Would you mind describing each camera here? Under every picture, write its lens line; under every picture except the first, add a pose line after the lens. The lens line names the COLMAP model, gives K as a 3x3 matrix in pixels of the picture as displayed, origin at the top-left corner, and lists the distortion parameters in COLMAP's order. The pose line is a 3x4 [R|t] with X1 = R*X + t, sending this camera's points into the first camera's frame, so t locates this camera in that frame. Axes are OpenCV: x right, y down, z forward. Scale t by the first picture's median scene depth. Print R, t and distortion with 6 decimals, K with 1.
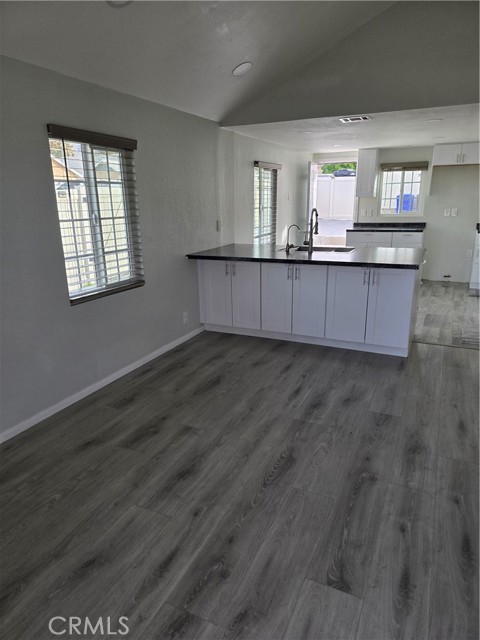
lens RADIAL K [[427.6, 0, 240.8], [0, 427.6, 323.6], [0, 0, 1]] dist [0.082305, -0.065342]
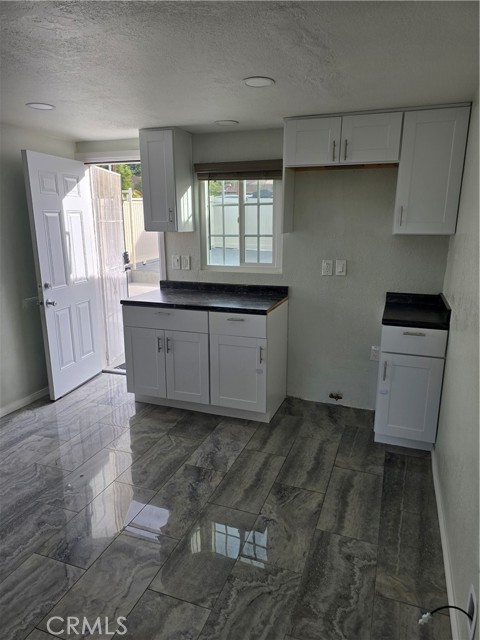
lens RADIAL K [[426.5, 0, 238.6], [0, 426.5, 319.7], [0, 0, 1]] dist [0.073648, -0.061334]
pose [[0.996329, -0.012534, 0.084687, 0.566715], [0.017059, 0.998453, -0.052921, -0.293739], [-0.083893, 0.054172, 0.995001, 0.916766]]
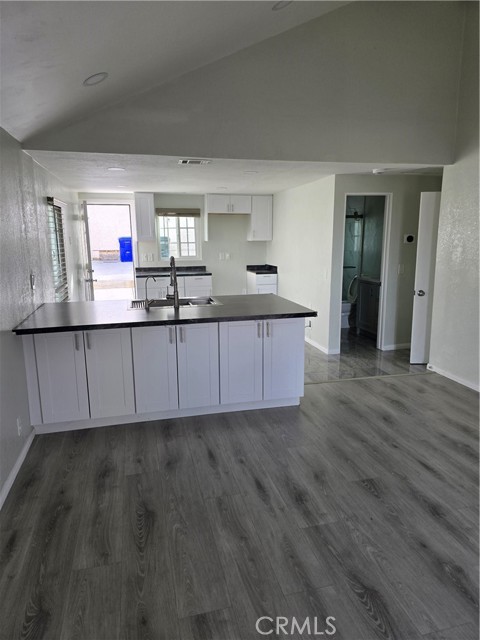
lens RADIAL K [[426.5, 0, 238.6], [0, 426.5, 319.7], [0, 0, 1]] dist [0.073648, -0.061334]
pose [[0.773180, -0.118681, 0.622982, -0.281578], [0.178261, 0.983399, -0.033896, -0.097280], [-0.608618, 0.137261, 0.781501, 0.290291]]
